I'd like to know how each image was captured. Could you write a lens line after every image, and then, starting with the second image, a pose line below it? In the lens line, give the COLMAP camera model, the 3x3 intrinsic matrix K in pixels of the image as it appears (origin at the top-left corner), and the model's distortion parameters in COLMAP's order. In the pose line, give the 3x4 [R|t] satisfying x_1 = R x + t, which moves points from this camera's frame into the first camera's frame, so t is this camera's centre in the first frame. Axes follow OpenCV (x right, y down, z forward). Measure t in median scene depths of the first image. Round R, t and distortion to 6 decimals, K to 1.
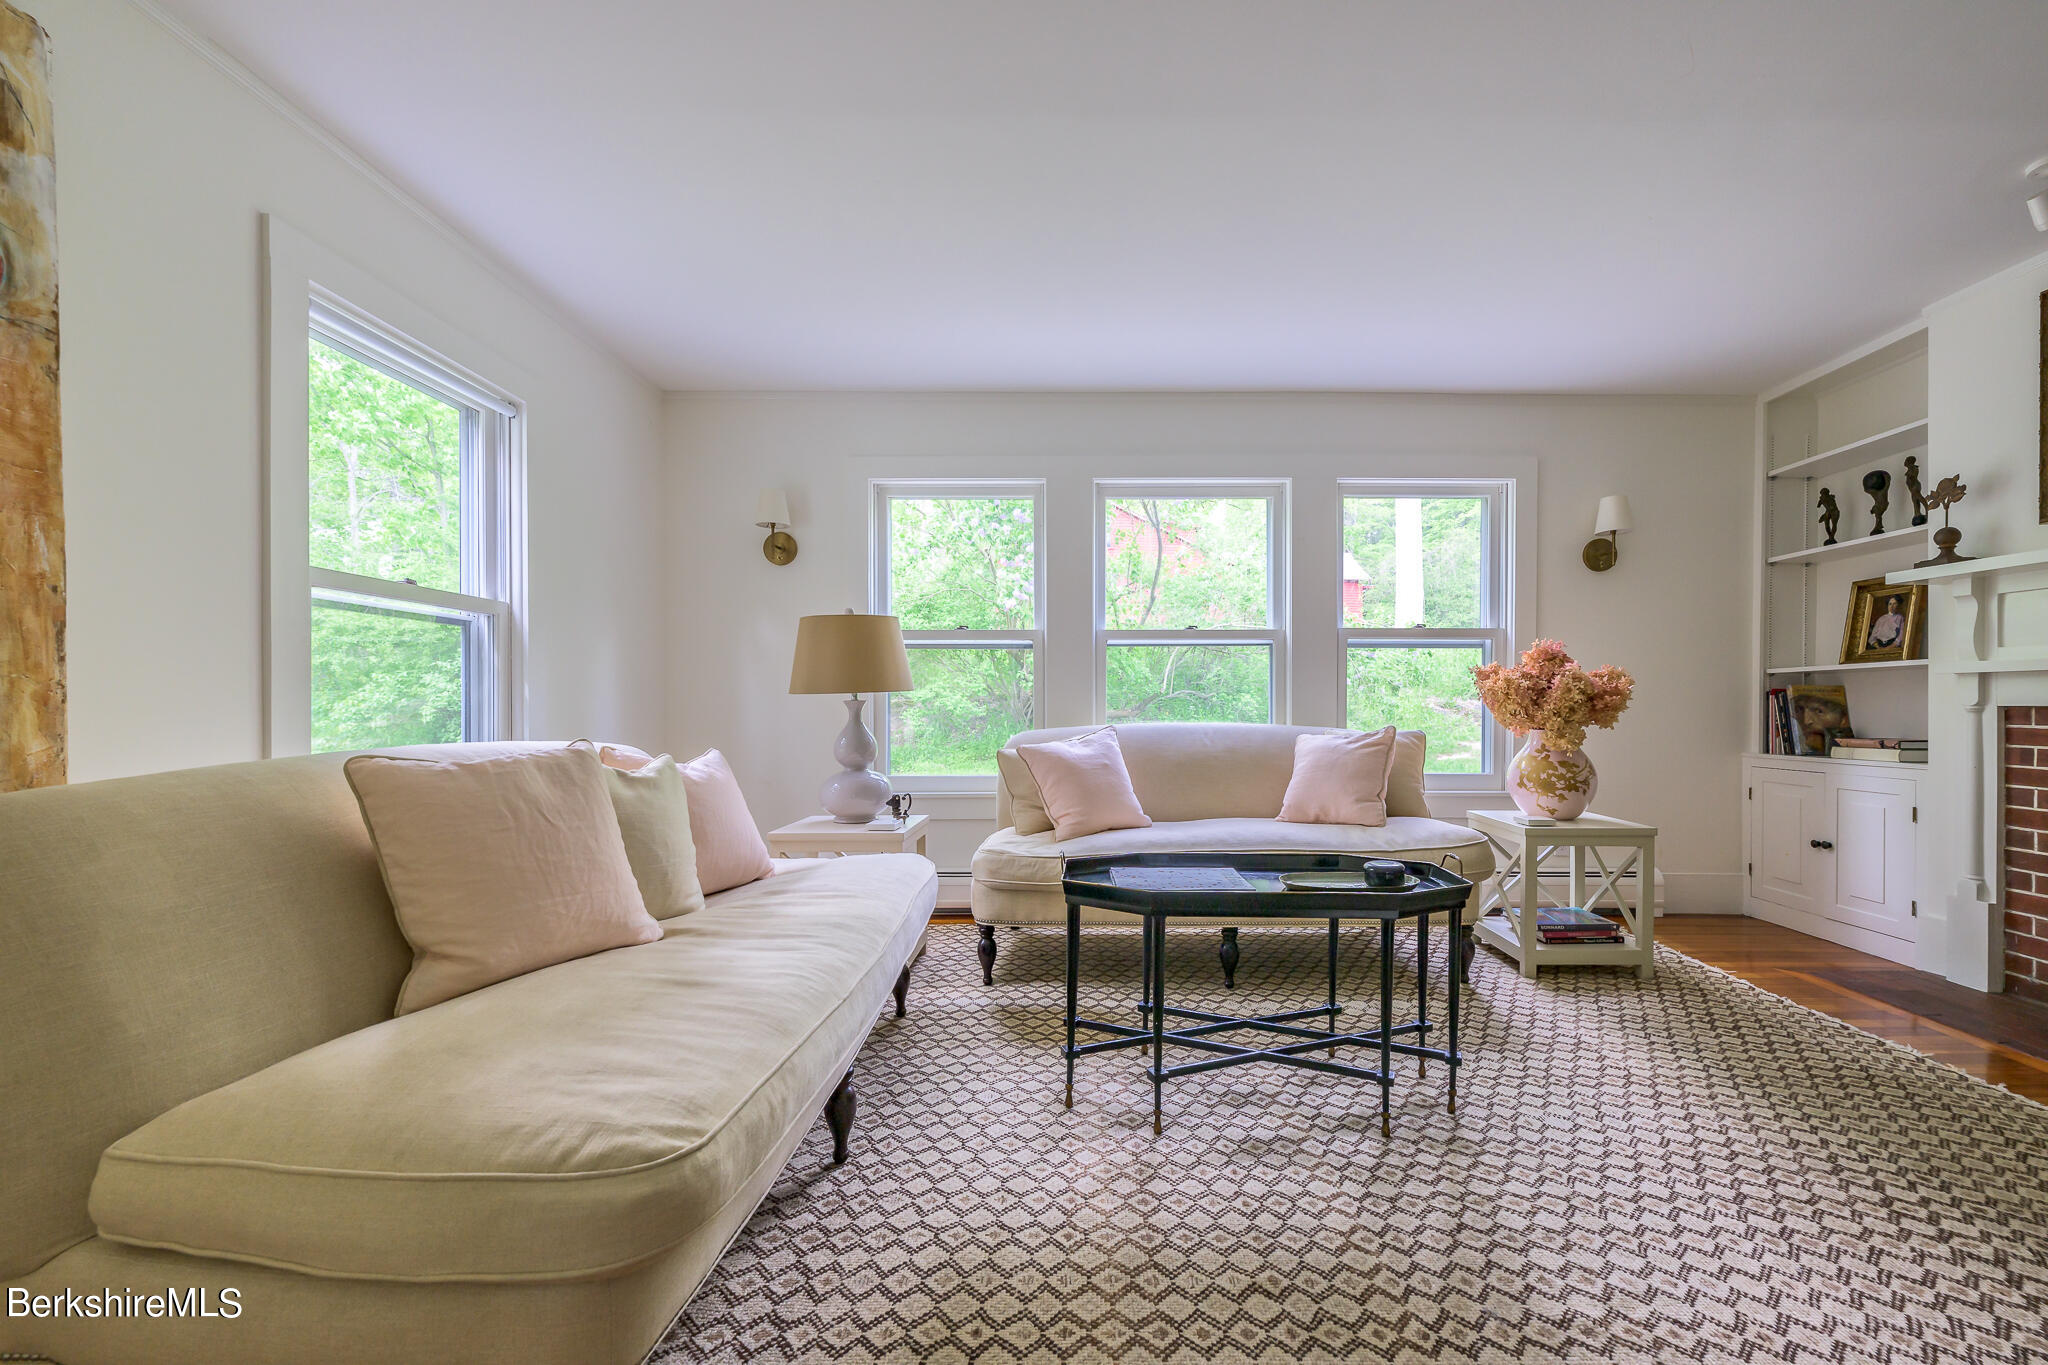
lens RADIAL K [[794.7, 0, 1080.9], [0, 794.7, 714.1], [0, 0, 1]] dist [-0.002073, -0.000188]
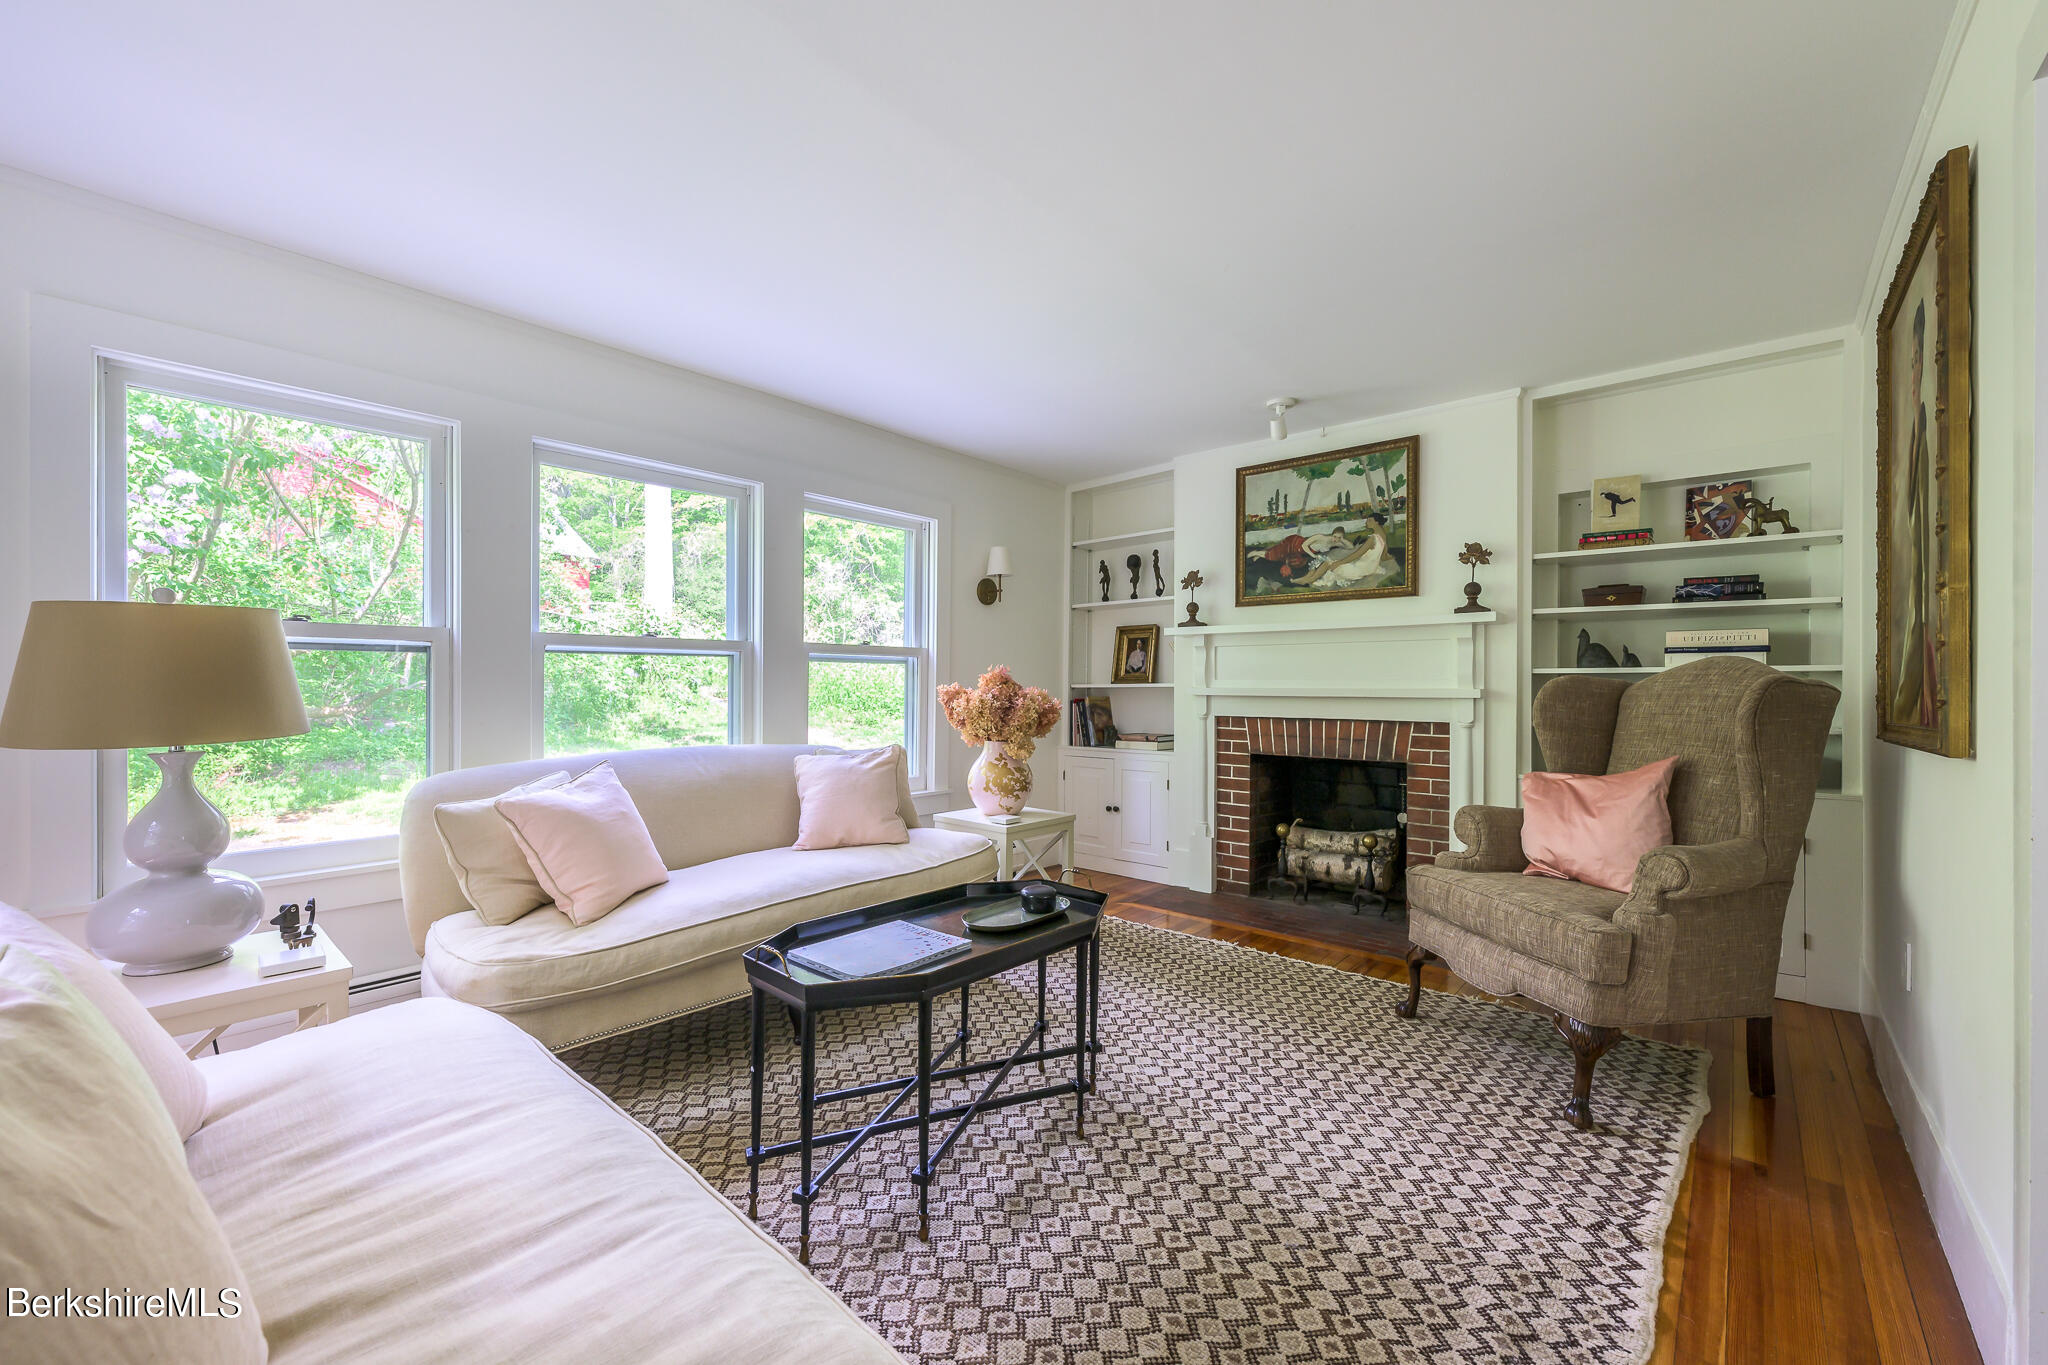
lens RADIAL K [[794.7, 0, 956.4], [0, 794.7, 692.9], [0, 0, 1]] dist [-0.002073, -0.000188]
pose [[0.691482, -0.010168, 0.722322, -0.378137], [0.011321, 0.999931, 0.003239, -0.067412], [-0.722305, 0.005937, 0.691549, 0.254866]]
